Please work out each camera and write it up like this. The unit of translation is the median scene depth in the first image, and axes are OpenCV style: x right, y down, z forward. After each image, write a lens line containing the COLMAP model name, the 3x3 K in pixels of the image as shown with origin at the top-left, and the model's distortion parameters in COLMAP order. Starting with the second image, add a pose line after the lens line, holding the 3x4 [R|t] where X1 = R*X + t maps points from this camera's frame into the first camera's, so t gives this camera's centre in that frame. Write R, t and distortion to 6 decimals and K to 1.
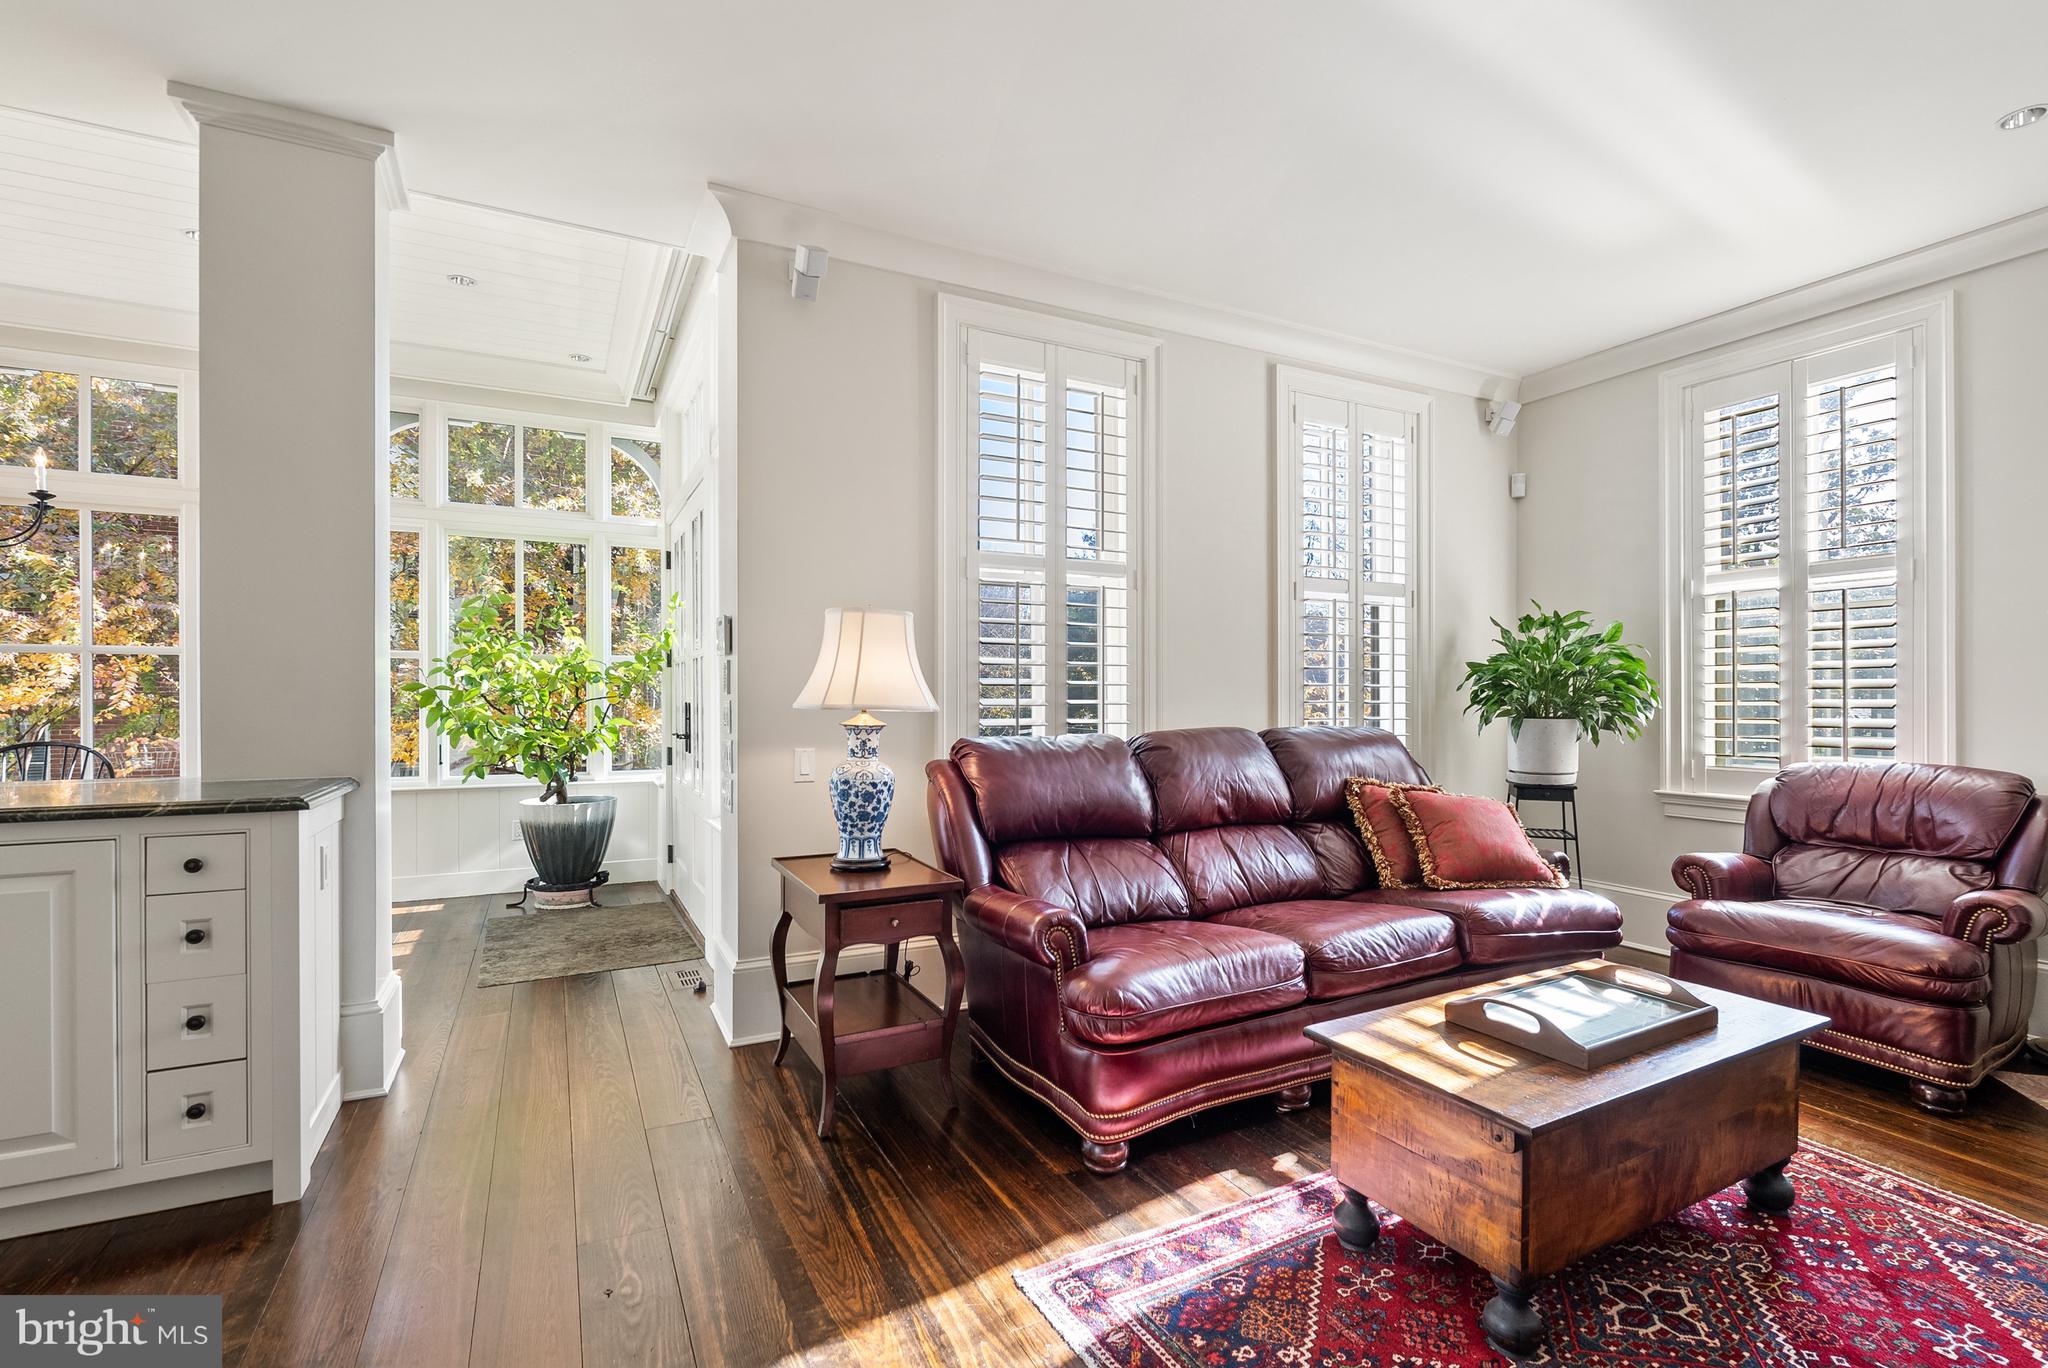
lens RADIAL K [[921.5, 0, 1024.0], [0, 921.5, 684.0], [0, 0, 1]] dist [-0.010576, 0.000647]
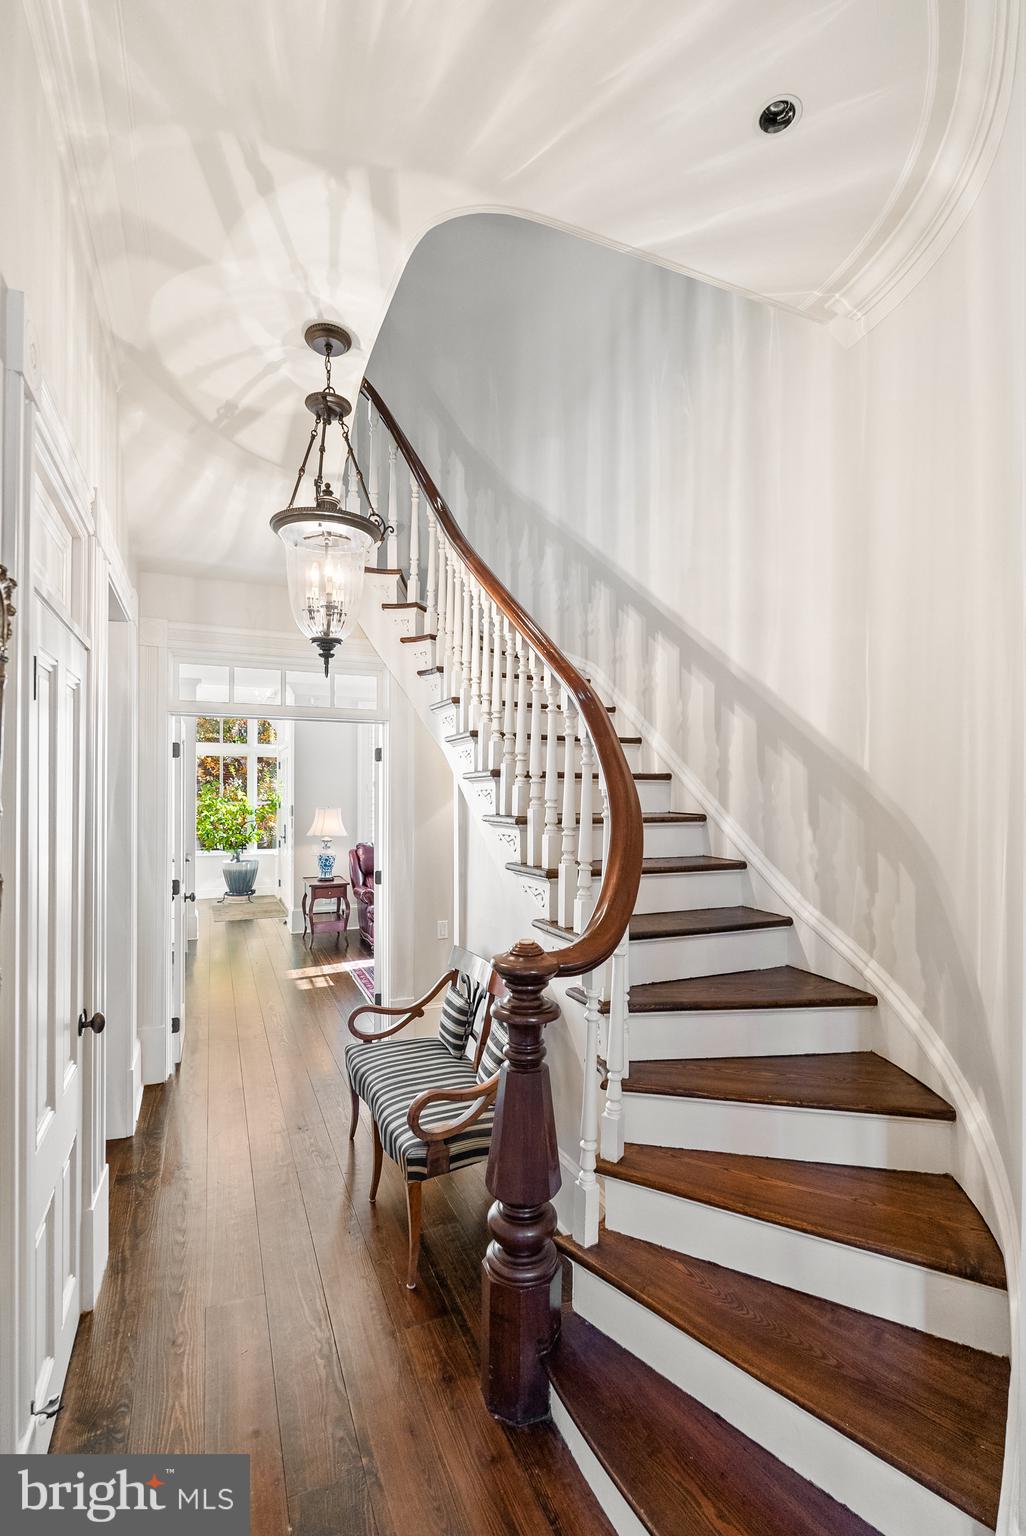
lens RADIAL K [[691.1, 0, 506.0], [0, 691.1, 784.8], [0, 0, 1]] dist [-0.010576, 0.000647]
pose [[0.997426, 0.005611, -0.071486, 0.400295], [-0.005403, 0.999981, 0.003106, -0.102085], [0.071502, -0.002712, 0.997437, -0.914369]]
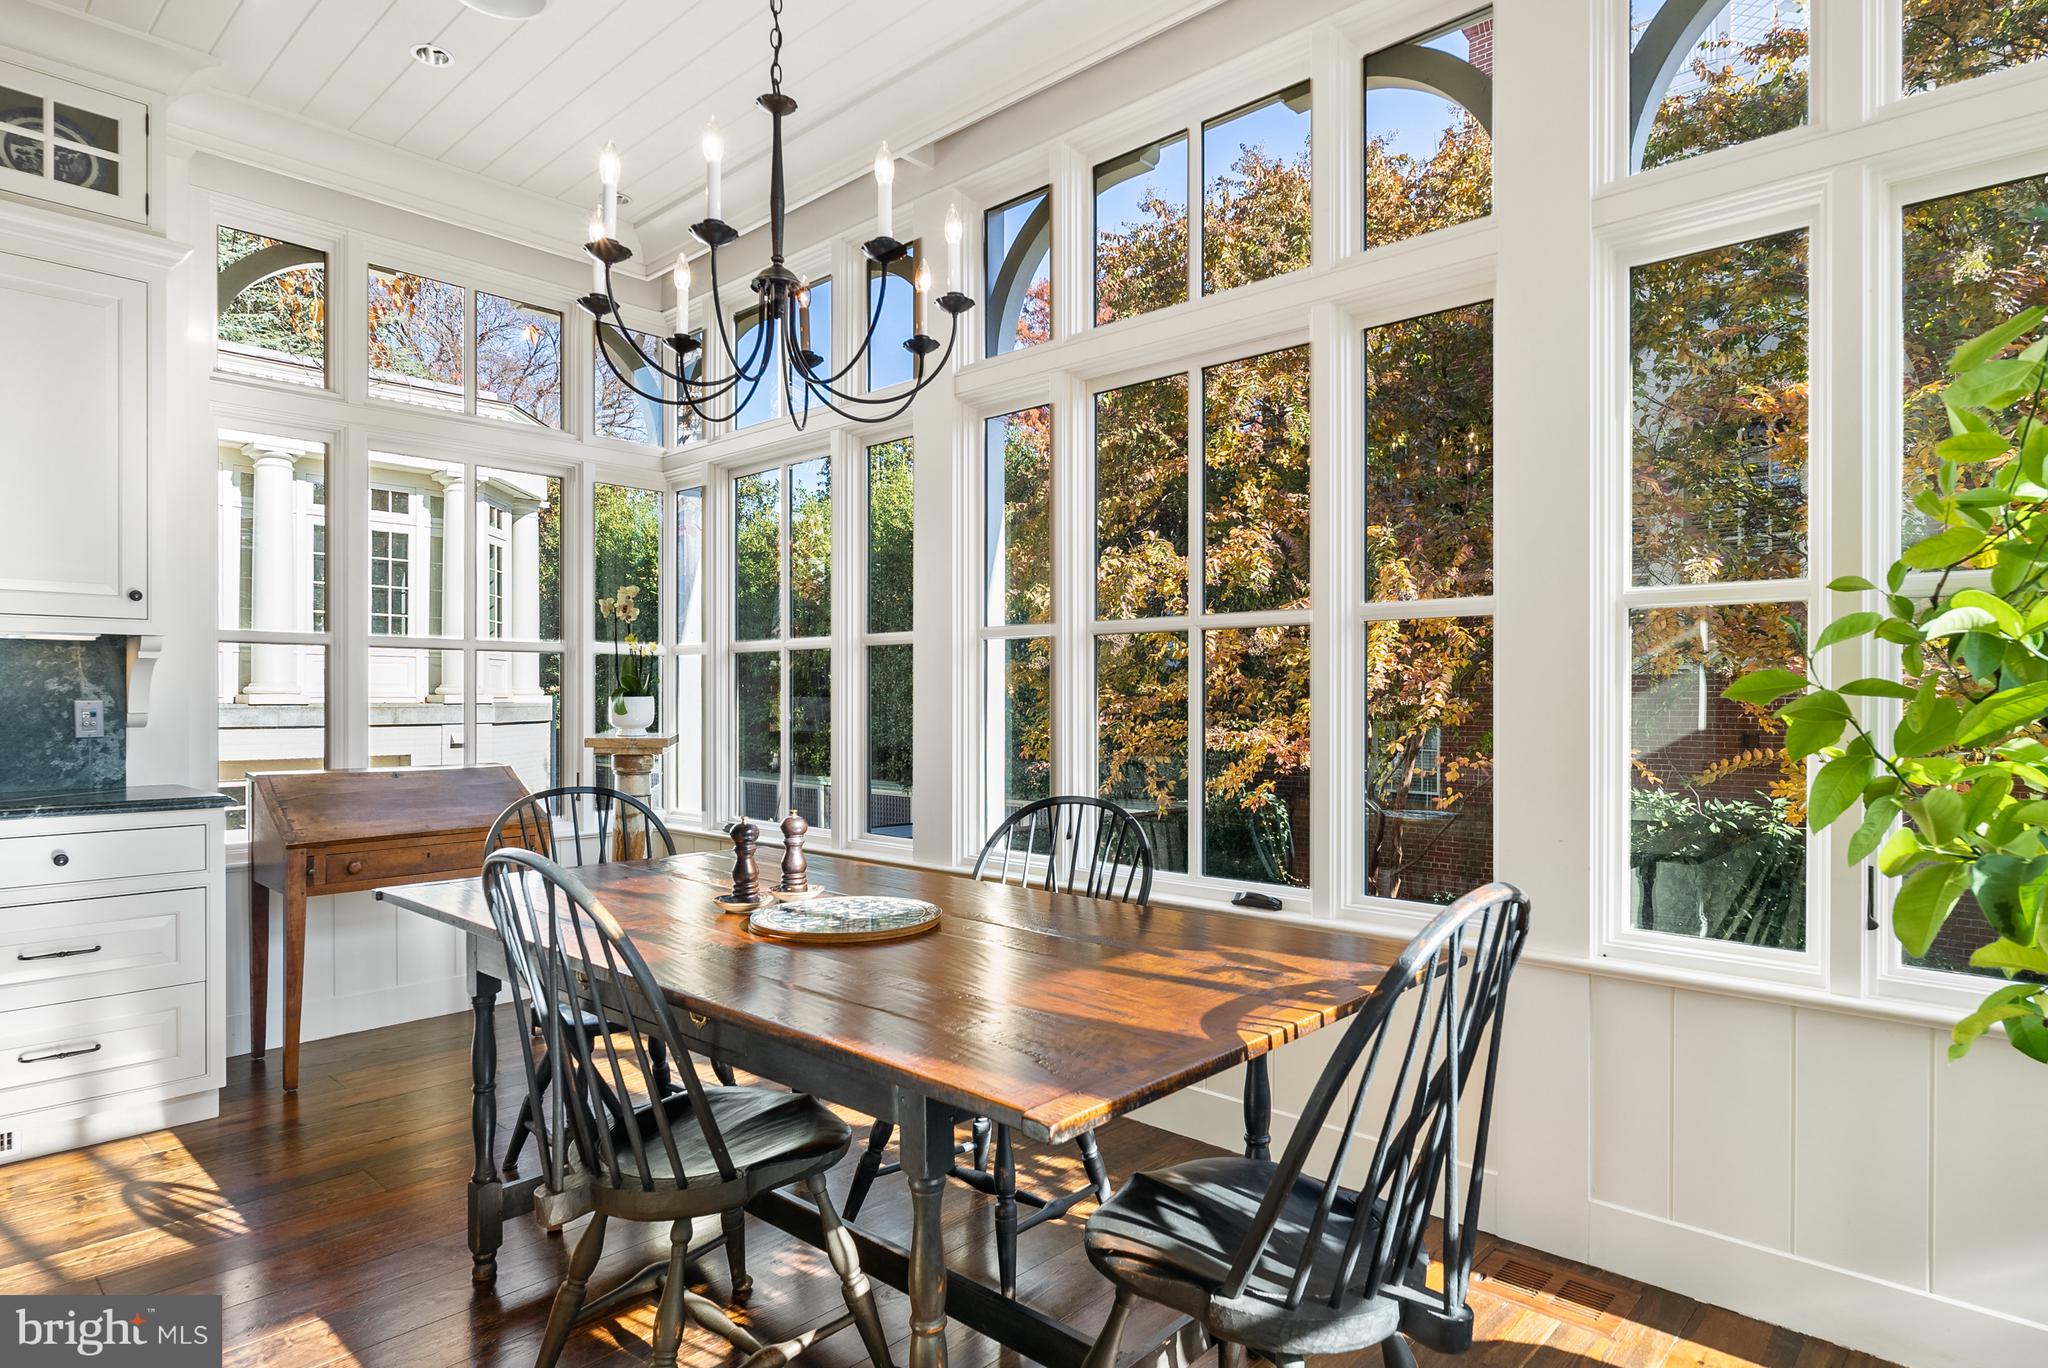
lens RADIAL K [[1129.5, 0, 1024.0], [0, 1129.5, 684.0], [0, 0, 1]] dist [-0.000361, -0.000024]
pose [[0.333559, -0.001408, -0.942728, -0.379299], [-0.002063, 0.999995, -0.002224, 0.004411], [0.942727, 0.002687, 0.333555, 0.614762]]
